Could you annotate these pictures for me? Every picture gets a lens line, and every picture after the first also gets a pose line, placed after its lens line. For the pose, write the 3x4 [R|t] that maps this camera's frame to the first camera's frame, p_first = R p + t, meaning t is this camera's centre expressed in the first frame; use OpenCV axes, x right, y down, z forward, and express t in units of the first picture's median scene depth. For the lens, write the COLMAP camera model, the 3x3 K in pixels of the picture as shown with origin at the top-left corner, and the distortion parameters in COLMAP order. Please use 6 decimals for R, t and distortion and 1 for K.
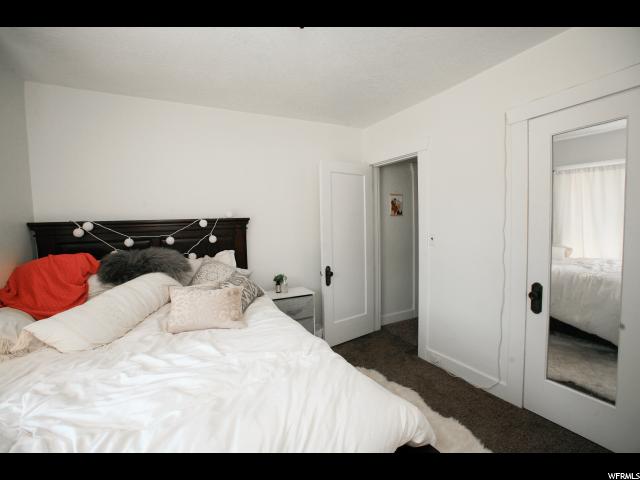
lens RADIAL K [[292.6, 0, 319.4], [0, 292.6, 240.1], [0, 0, 1]] dist [-0.055469, 0.017318]
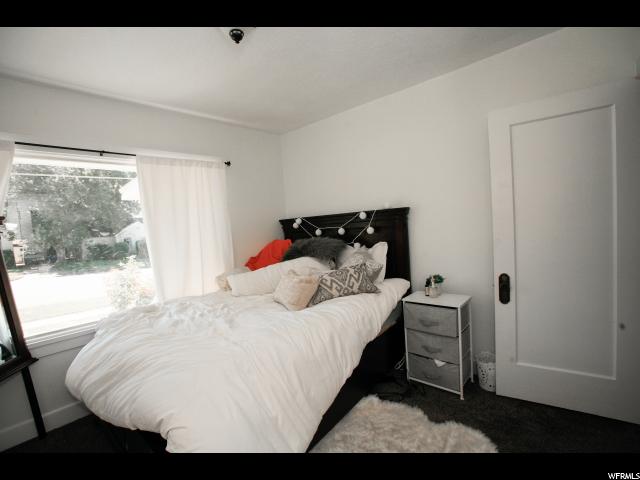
lens RADIAL K [[292.6, 0, 318.7], [0, 292.6, 241.6], [0, 0, 1]] dist [-0.055469, 0.017318]
pose [[0.356022, 0.058250, -0.932660, 0.570407], [0.010353, 0.997748, 0.066267, -0.036189], [0.934420, -0.033248, 0.354617, 0.470386]]
